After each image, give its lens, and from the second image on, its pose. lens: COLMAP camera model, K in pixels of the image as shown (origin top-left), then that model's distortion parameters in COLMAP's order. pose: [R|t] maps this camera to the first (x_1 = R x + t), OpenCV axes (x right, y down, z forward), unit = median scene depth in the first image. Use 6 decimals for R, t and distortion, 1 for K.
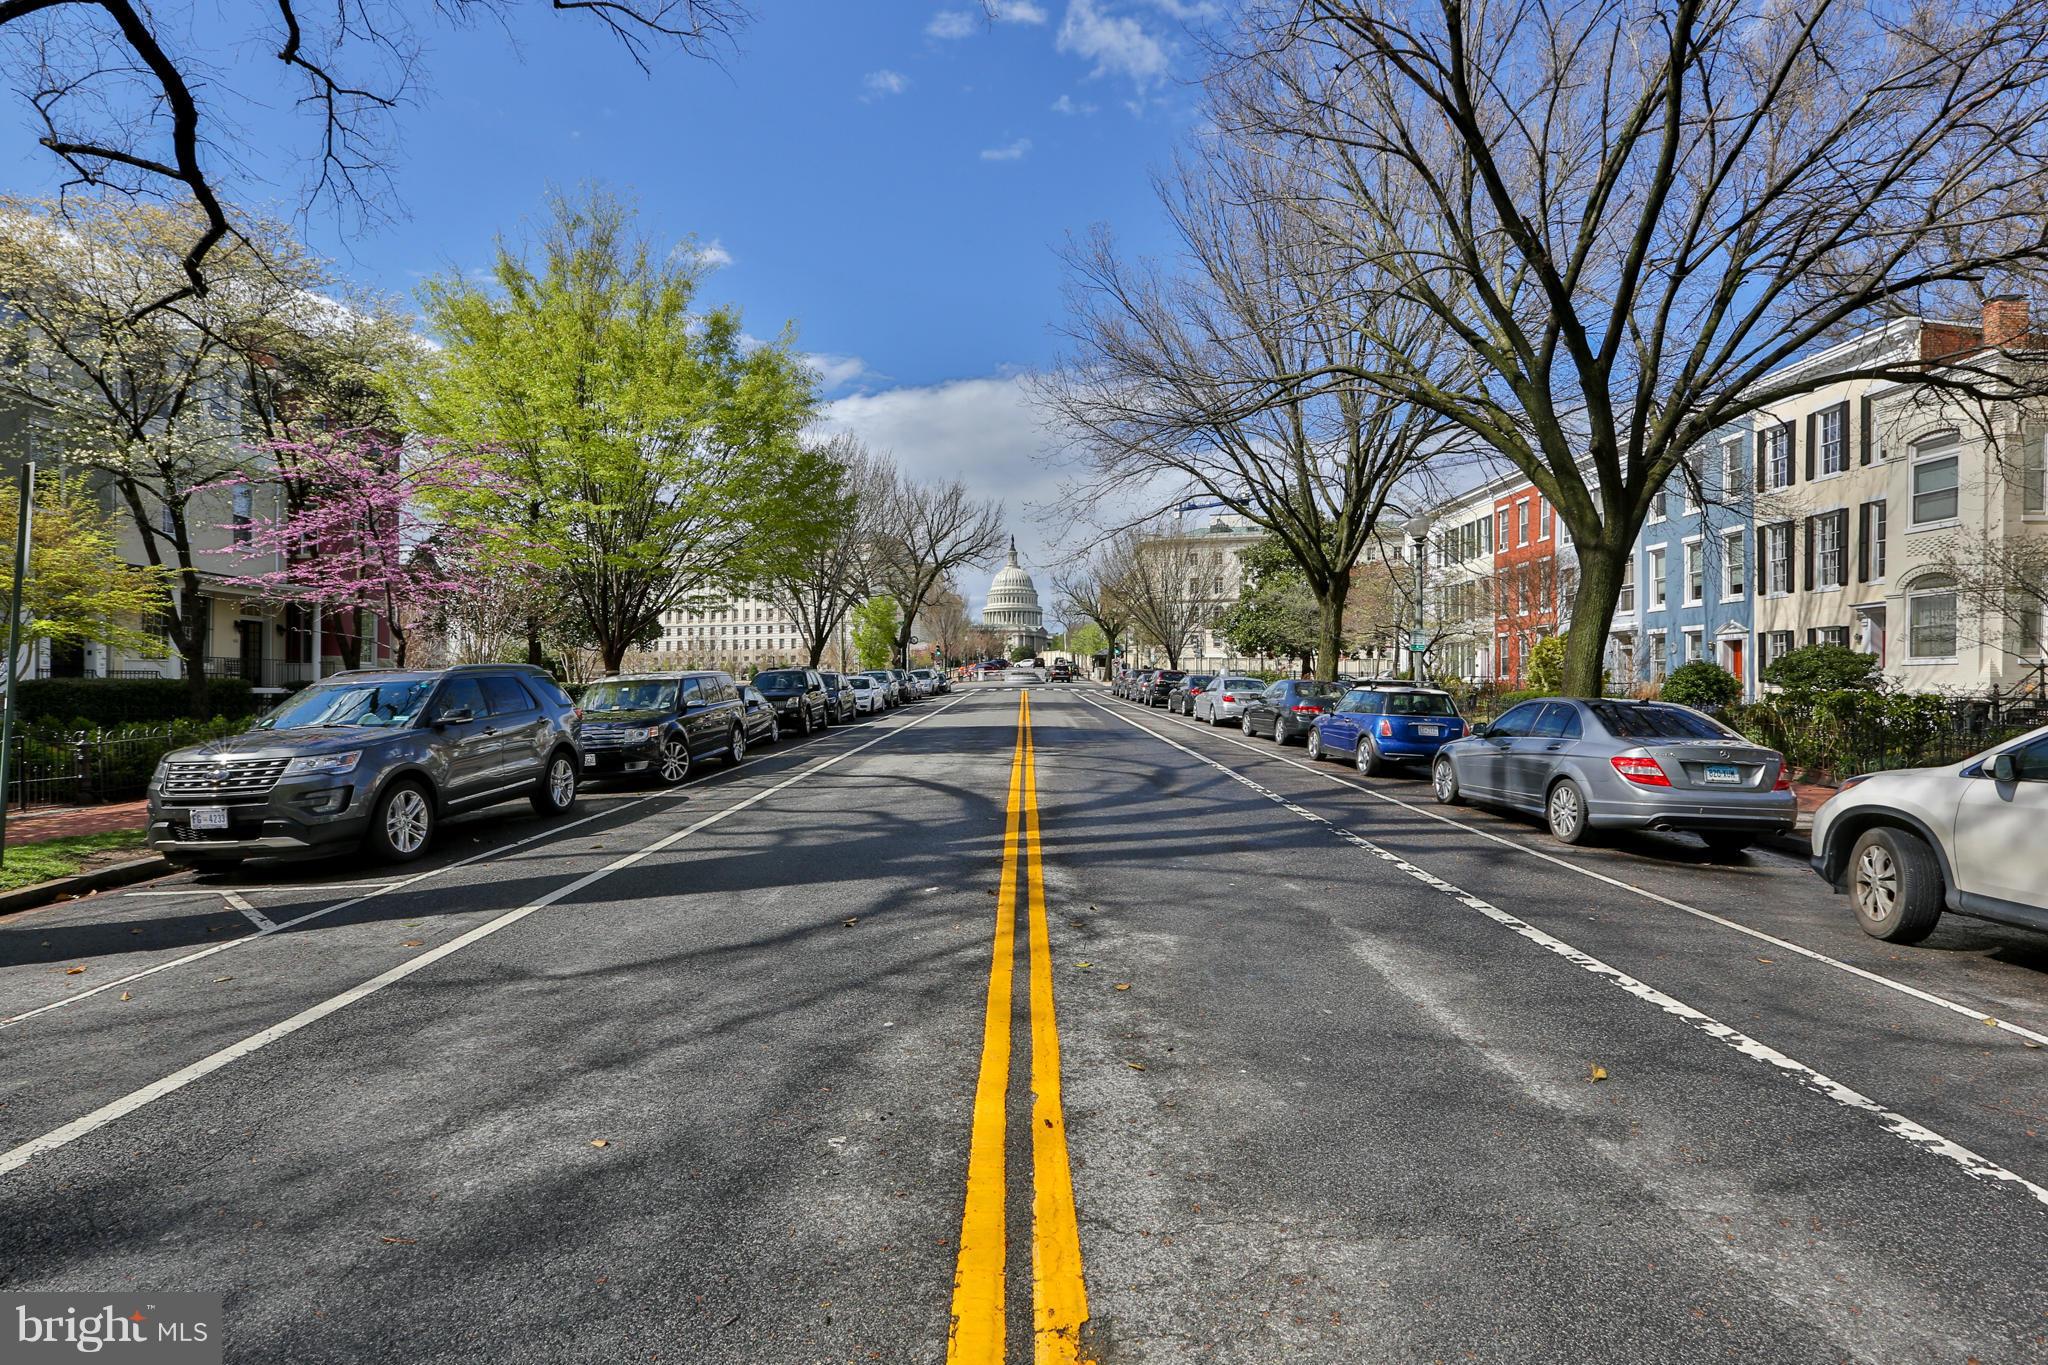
lens RADIAL K [[987.4, 0, 1019.3], [0, 987.4, 683.8], [0, 0, 1]] dist [-0.071292, 0.026974]
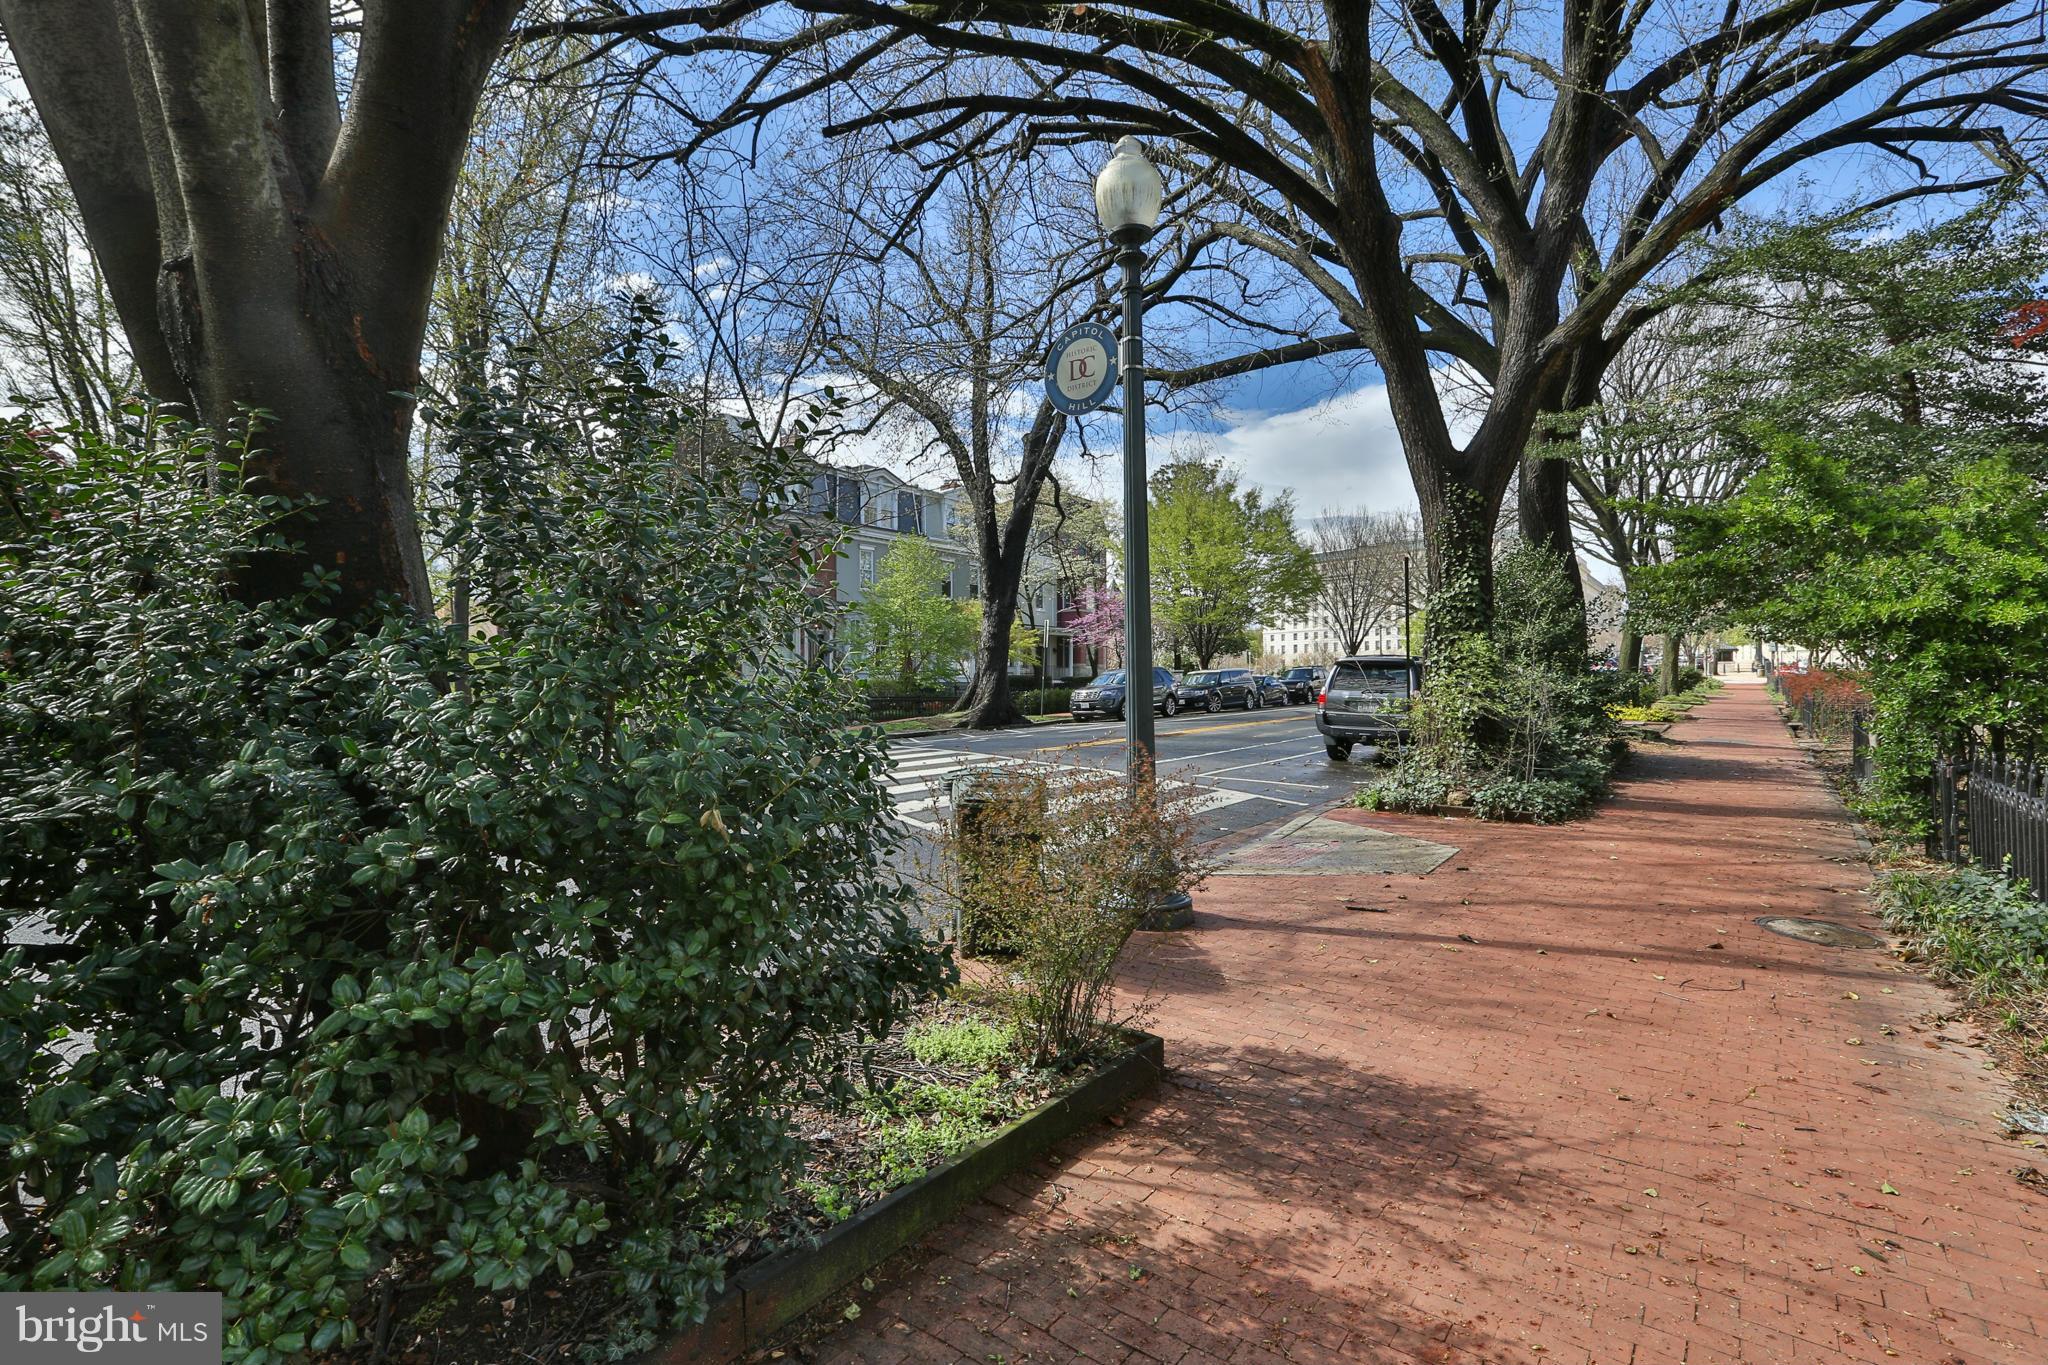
lens RADIAL K [[987.4, 0, 1019.3], [0, 987.4, 683.8], [0, 0, 1]] dist [-0.071292, 0.026974]
pose [[0.800602, -0.009150, -0.599127, 0.789230], [0.009474, 0.999952, -0.002611, 0.029154], [0.599122, -0.003586, 0.800650, -1.382775]]
